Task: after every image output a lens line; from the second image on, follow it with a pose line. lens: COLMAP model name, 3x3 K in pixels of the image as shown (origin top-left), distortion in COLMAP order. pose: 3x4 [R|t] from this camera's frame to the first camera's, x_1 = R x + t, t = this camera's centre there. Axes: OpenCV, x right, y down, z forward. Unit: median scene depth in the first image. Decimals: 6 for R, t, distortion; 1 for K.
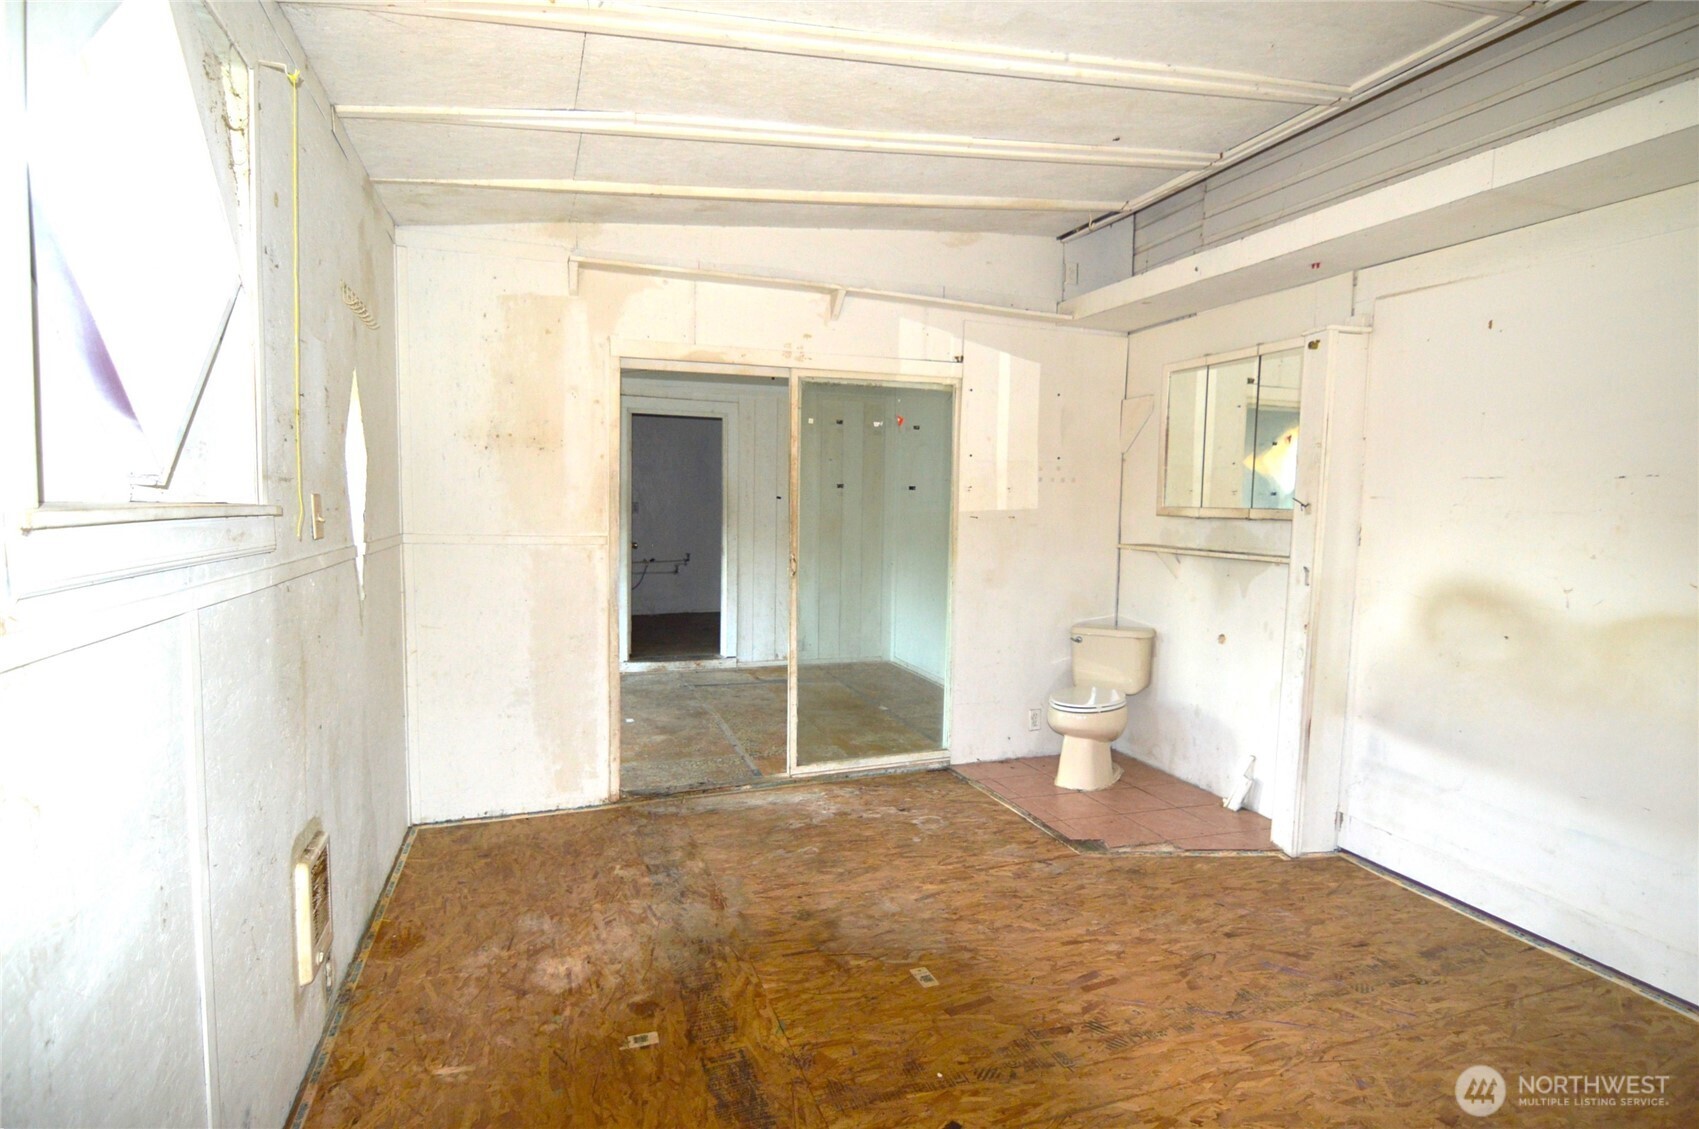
lens RADIAL K [[874.7, 0, 842.6], [0, 874.7, 572.3], [0, 0, 1]] dist [-0.000615, -0.013205]
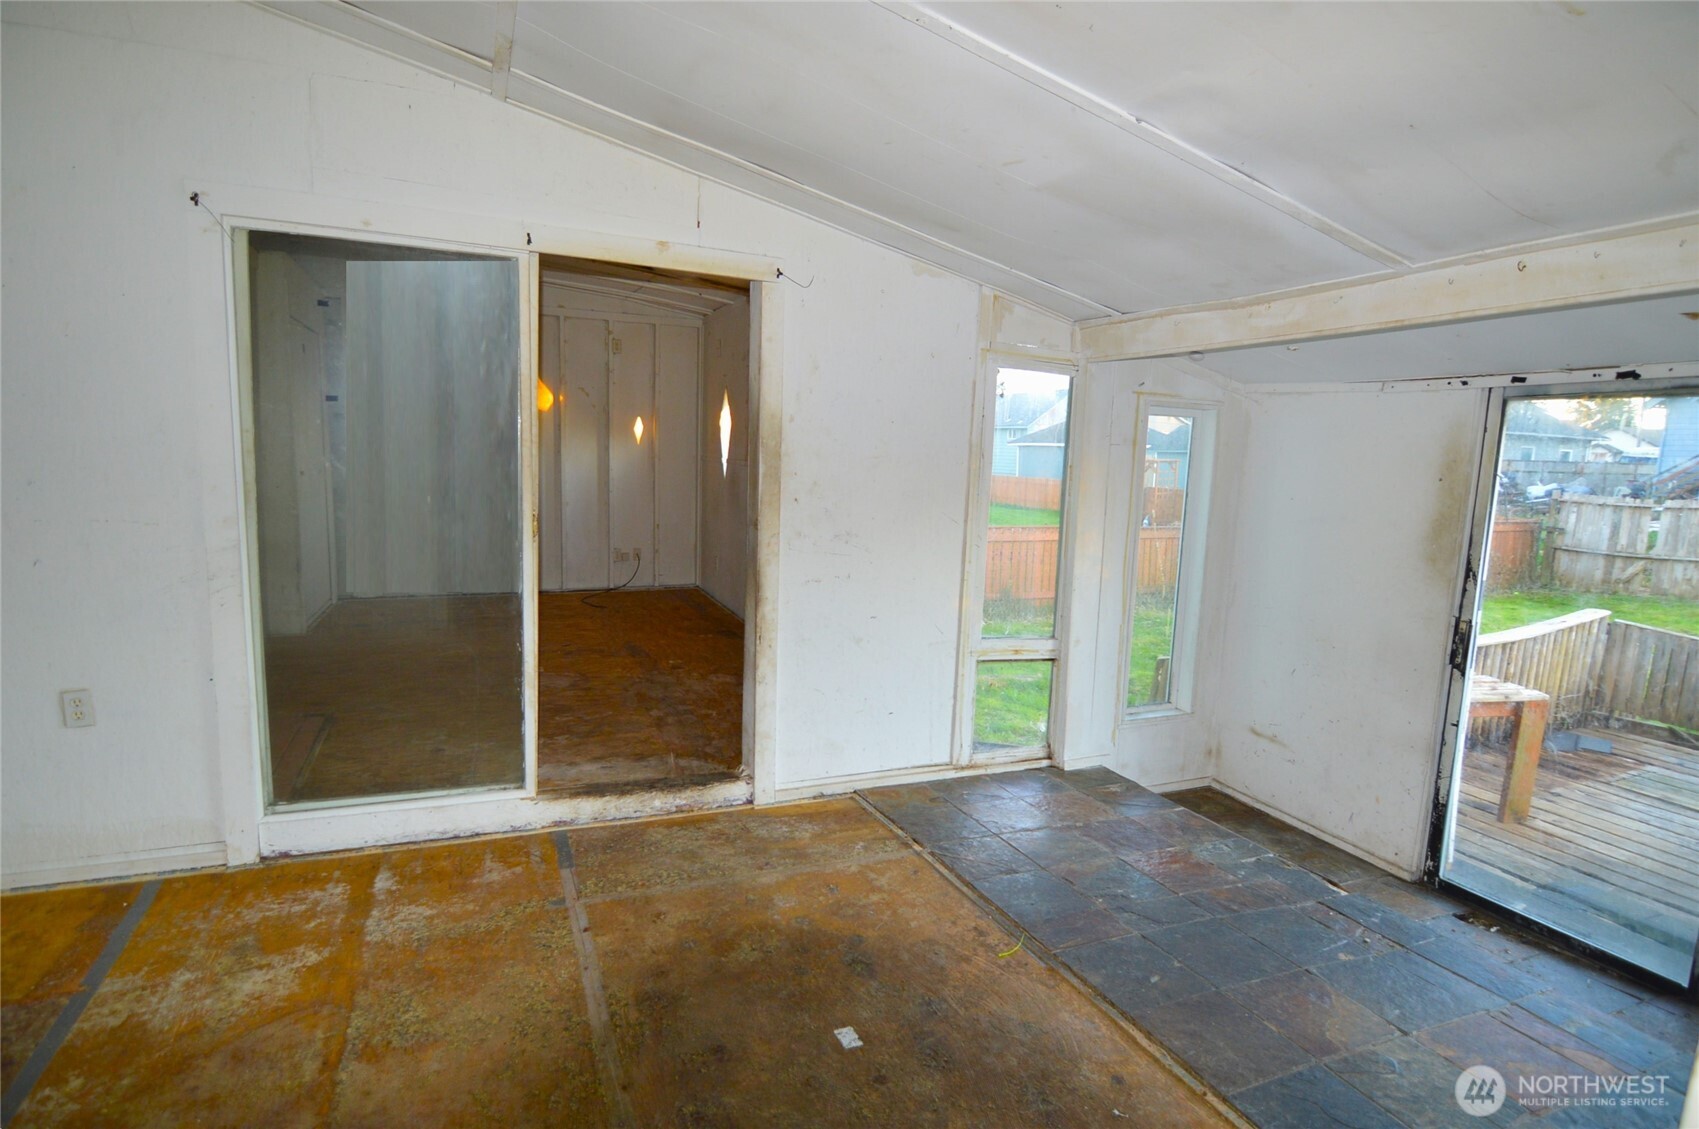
lens RADIAL K [[874.7, 0, 842.6], [0, 874.7, 572.3], [0, 0, 1]] dist [-0.000615, -0.013205]
pose [[-0.997134, -0.043369, -0.061990, -0.167136], [-0.055227, 0.977279, 0.204634, -0.075561], [0.051707, 0.207471, -0.976874, 1.056013]]
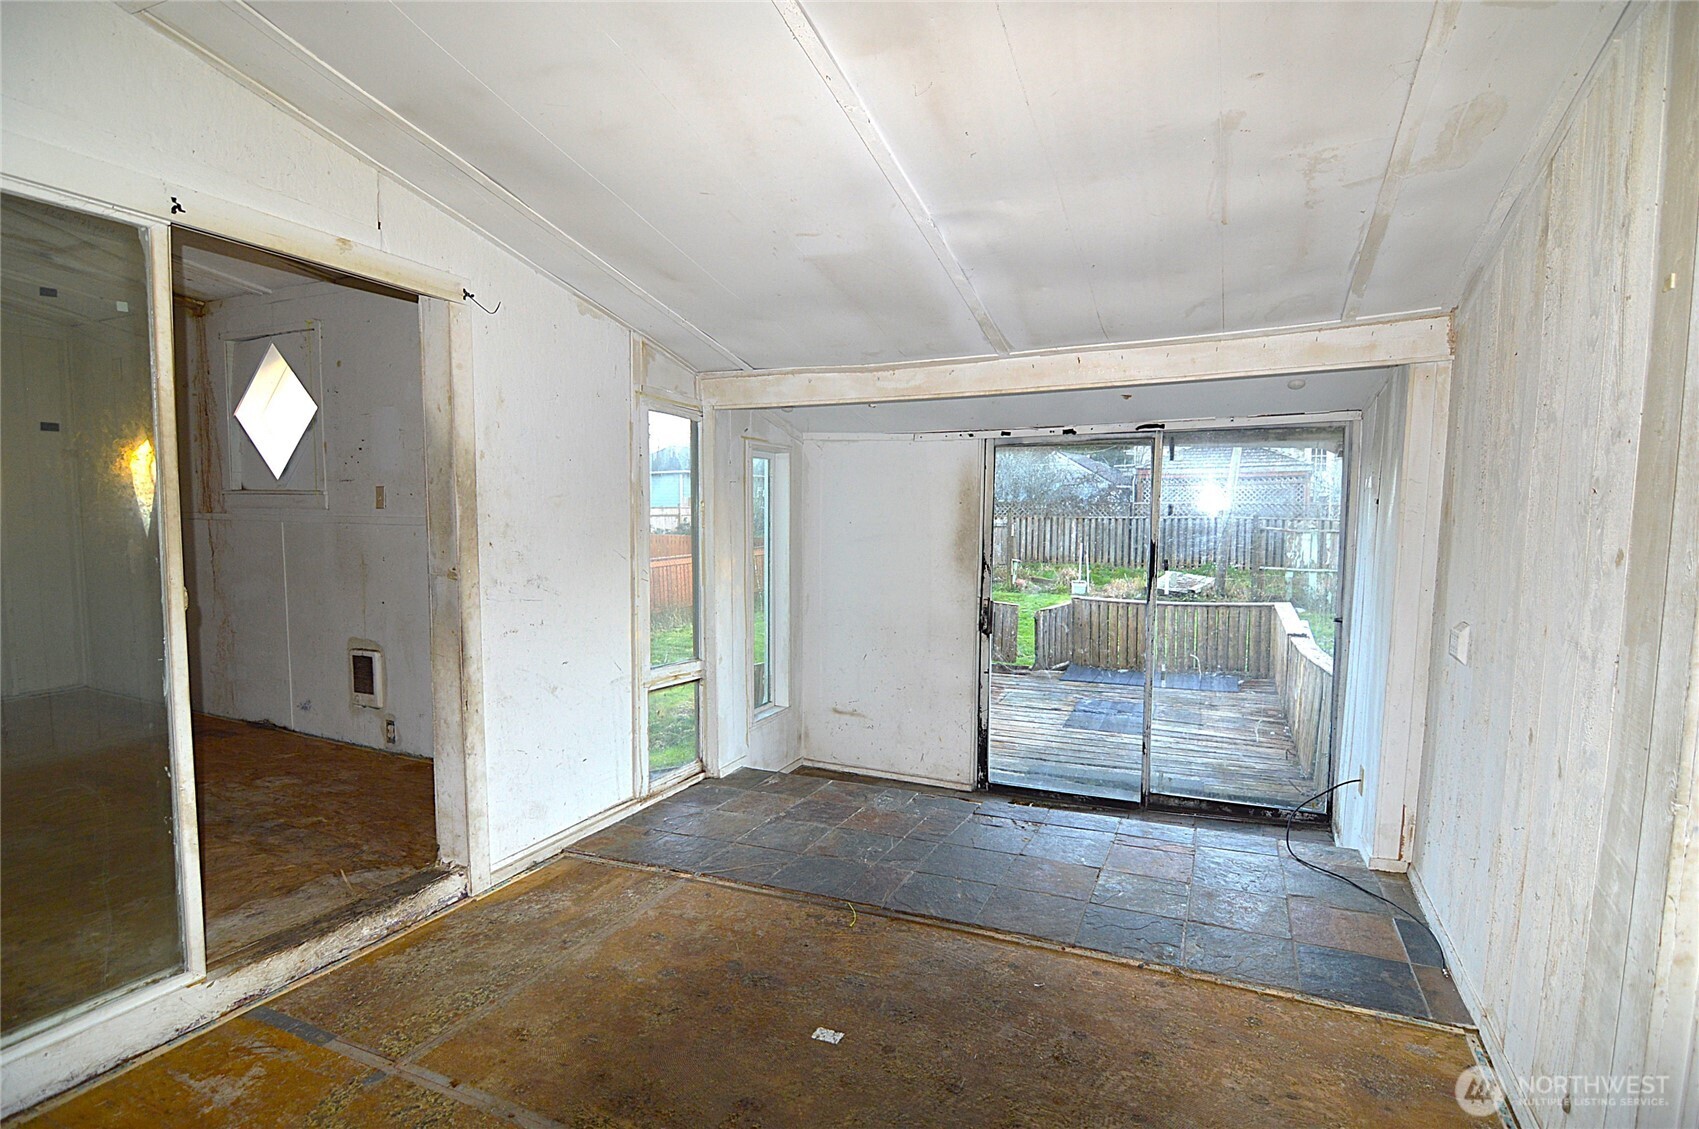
lens RADIAL K [[833.3, 0, 843.0], [0, 833.3, 573.6], [0, 0, 1]] dist [-0.001537, -0.013275]
pose [[-0.703889, 0.034957, -0.709450, 0.005212], [-0.064524, 0.991512, 0.112873, -0.057967], [0.707374, 0.125227, -0.695659, 0.989311]]
